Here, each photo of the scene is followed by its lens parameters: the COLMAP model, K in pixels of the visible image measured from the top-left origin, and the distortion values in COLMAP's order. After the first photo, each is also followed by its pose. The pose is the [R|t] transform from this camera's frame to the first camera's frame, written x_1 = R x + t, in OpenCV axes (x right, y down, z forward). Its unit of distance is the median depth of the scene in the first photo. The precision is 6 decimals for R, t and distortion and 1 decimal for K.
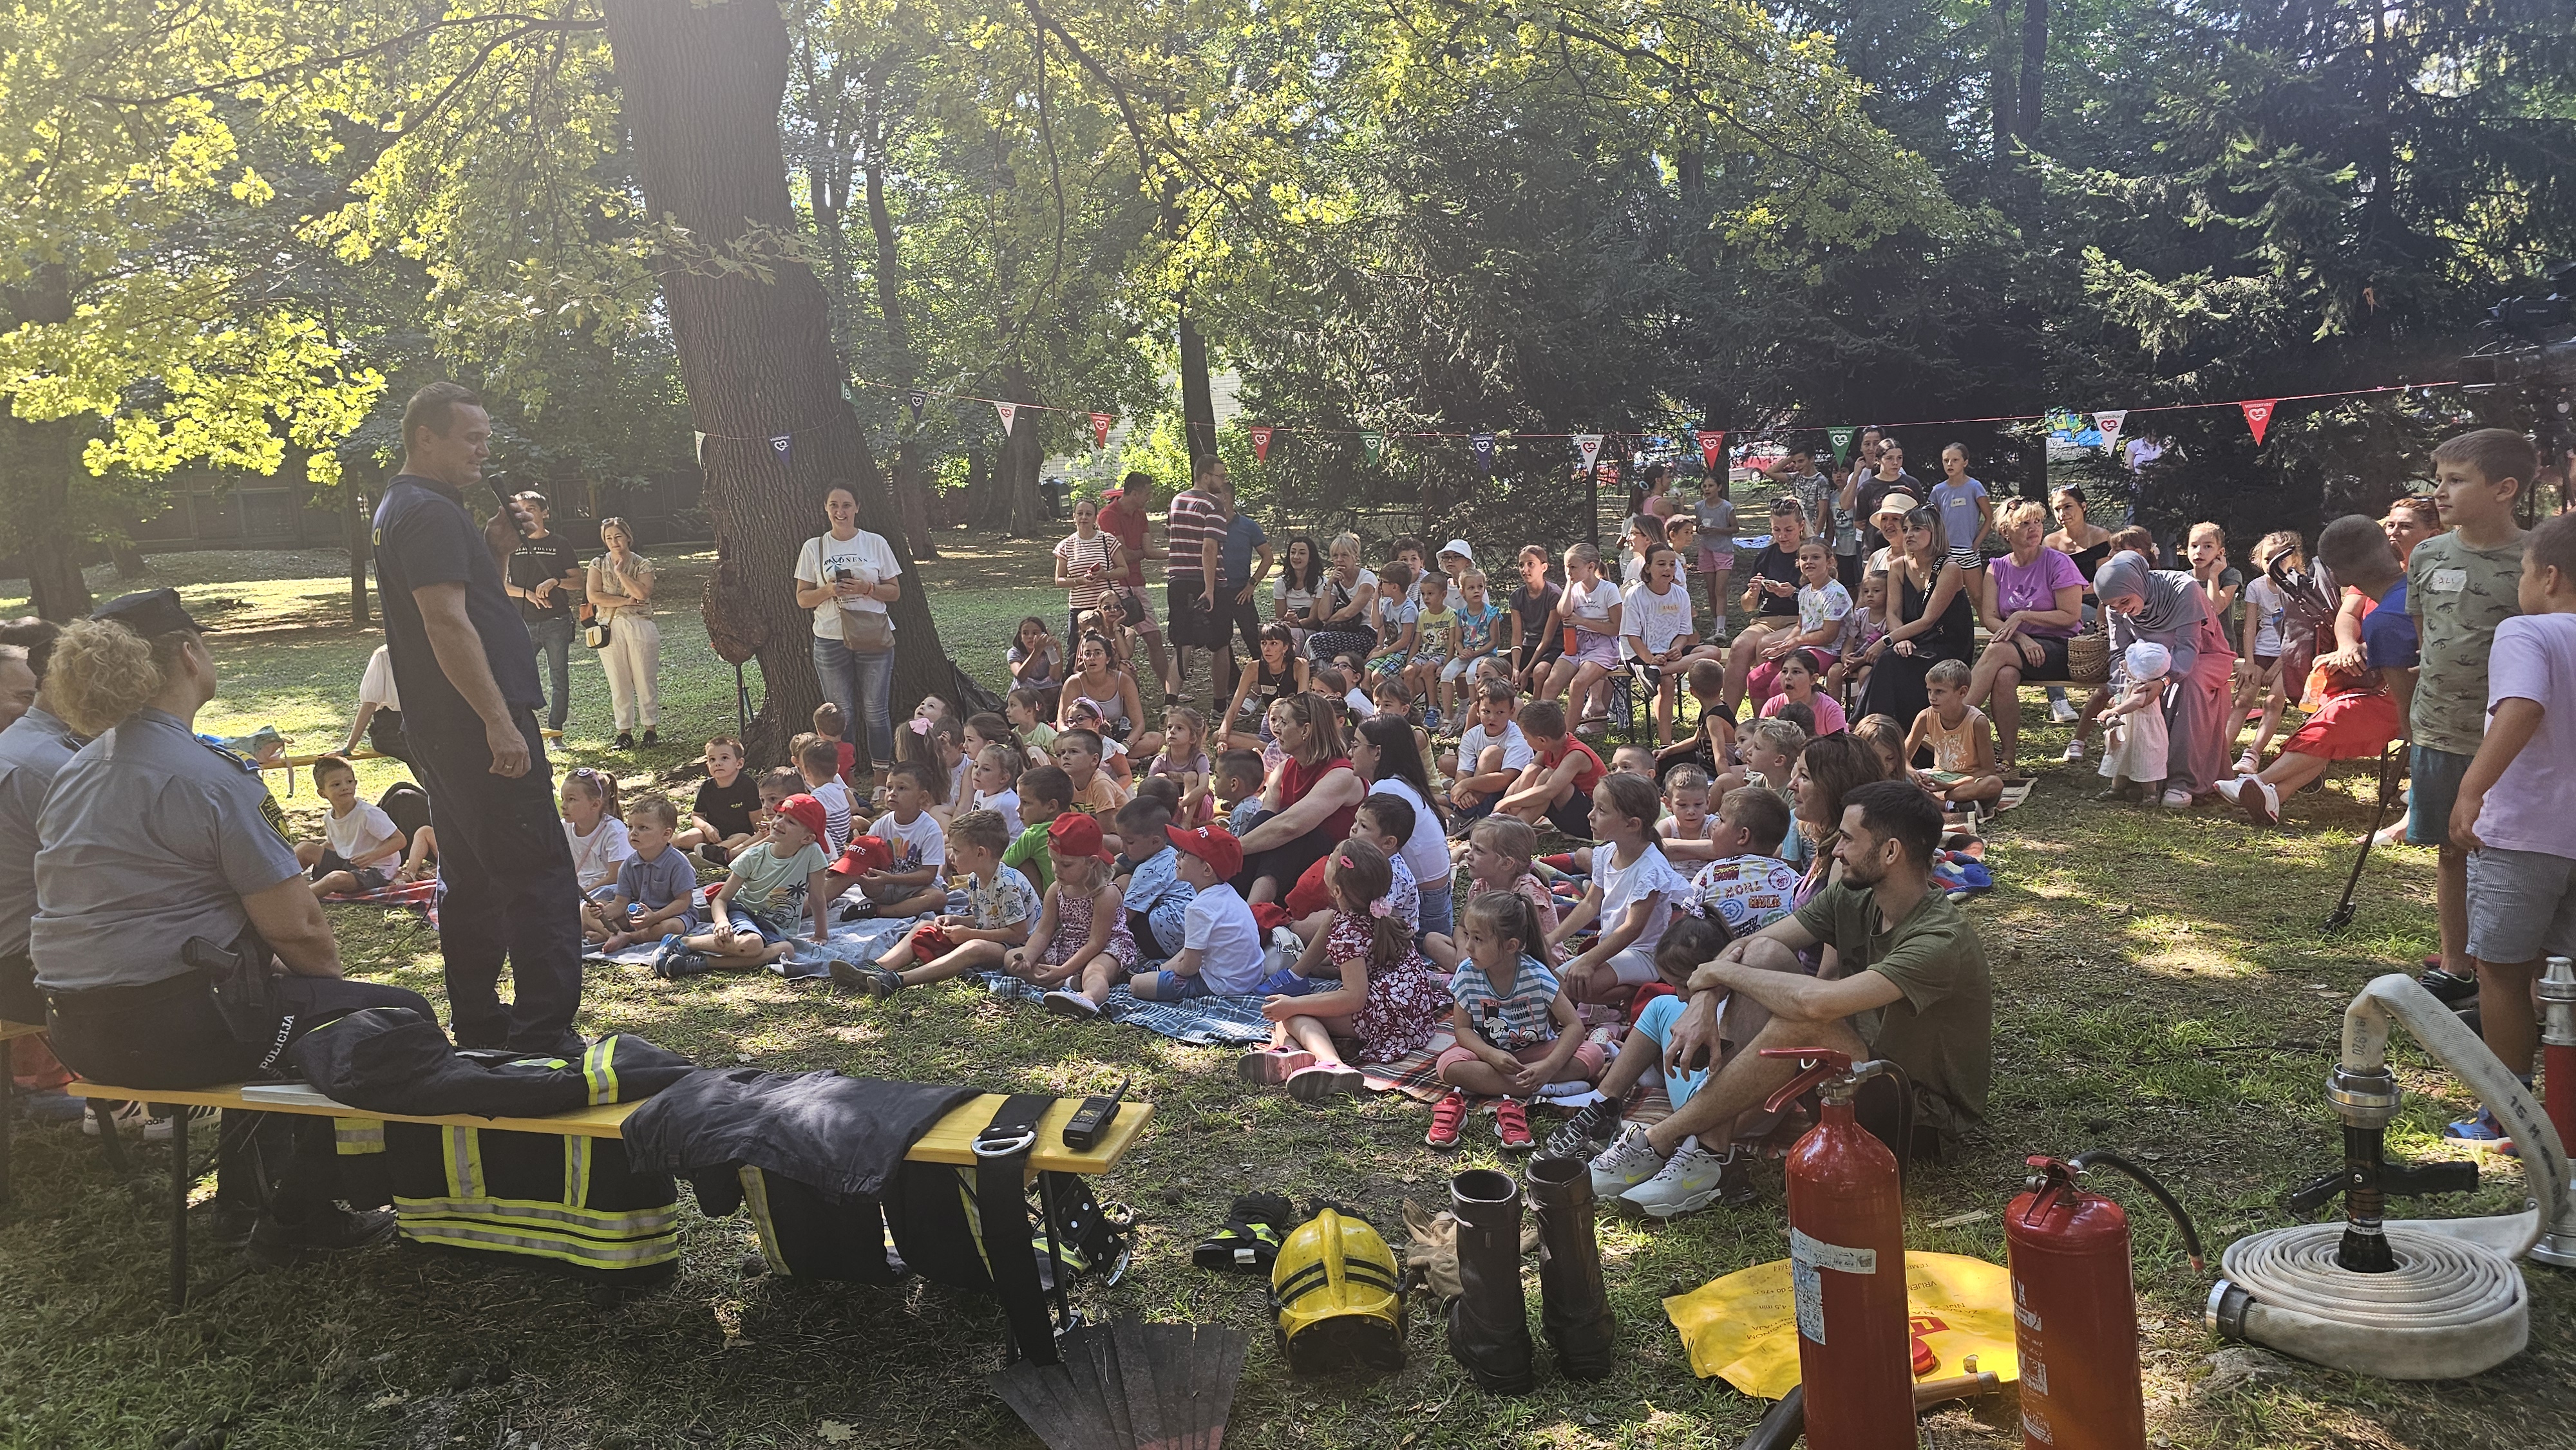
lens RADIAL K [[1817.4, 0, 1288.0], [0, 1817.4, 725.0], [0, 0, 1]] dist [-0.004829, -0.091395]
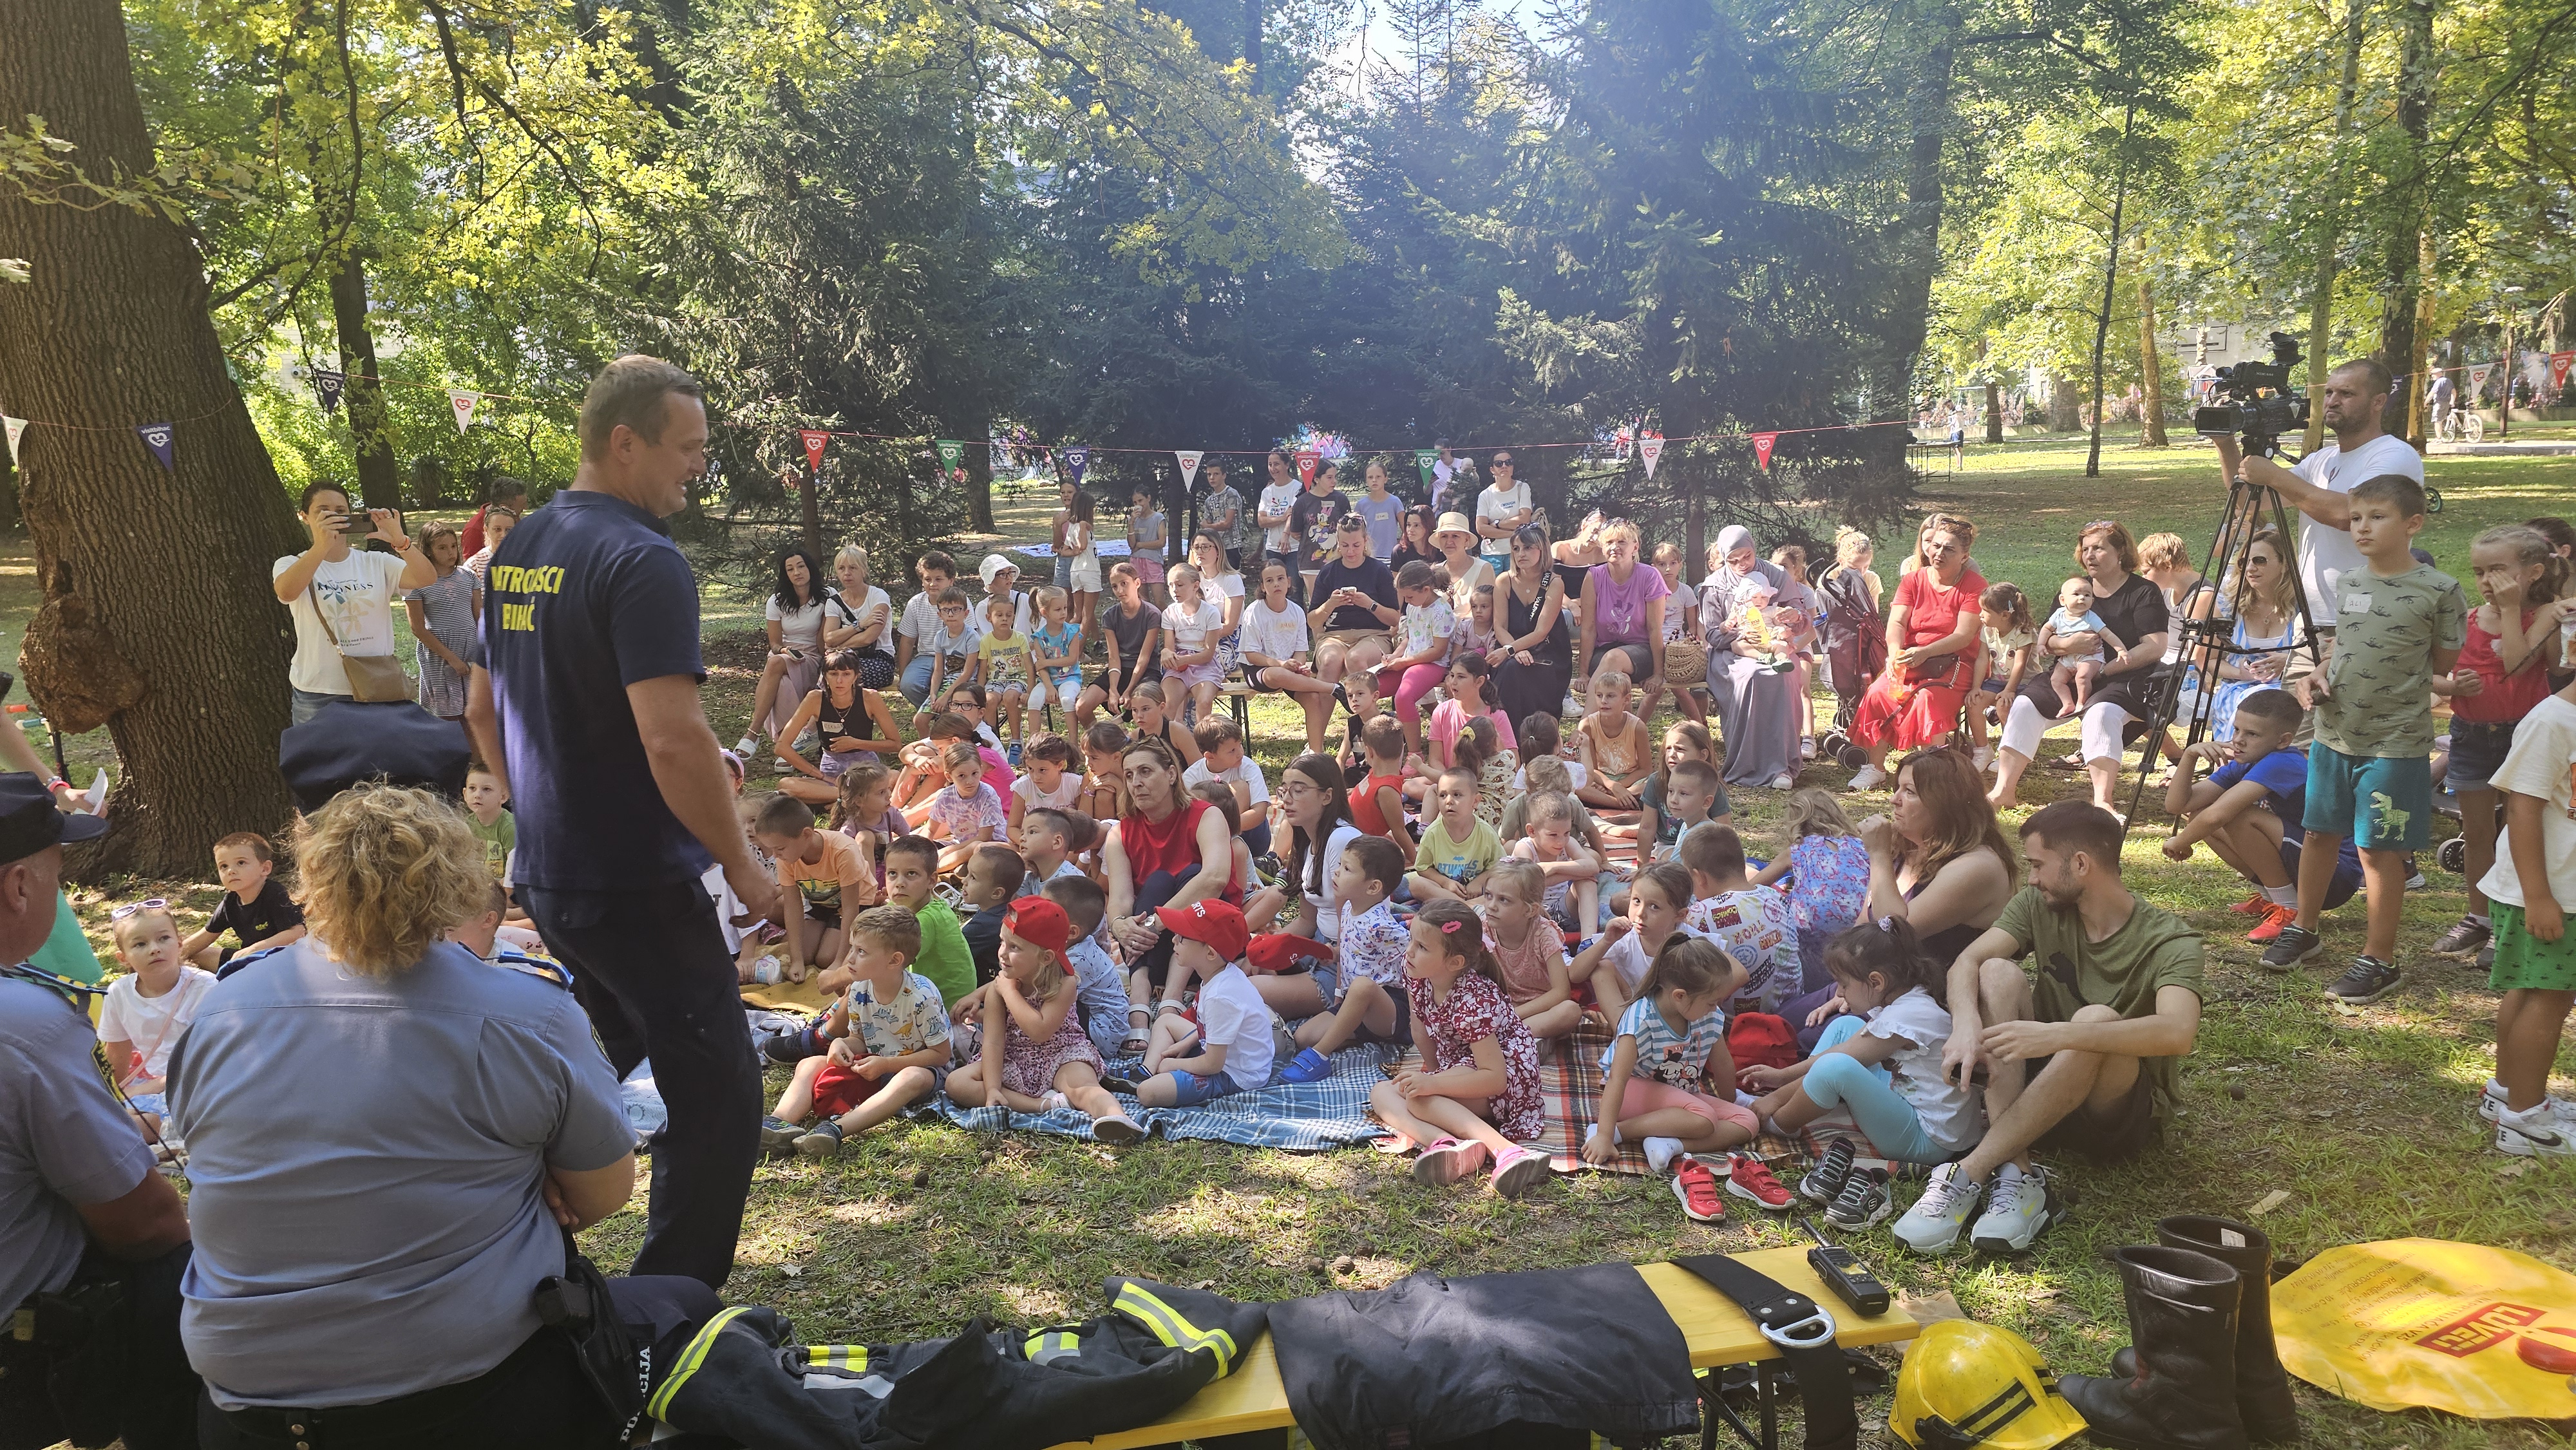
lens RADIAL K [[1751.1, 0, 1362.8], [0, 1751.1, 733.8], [0, 0, 1]] dist [0.005426, -0.078031]
pose [[0.852115, -0.058490, 0.520076, -0.208549], [0.053429, 0.998265, 0.024728, -0.021330], [-0.520620, 0.006716, 0.853762, 0.123165]]
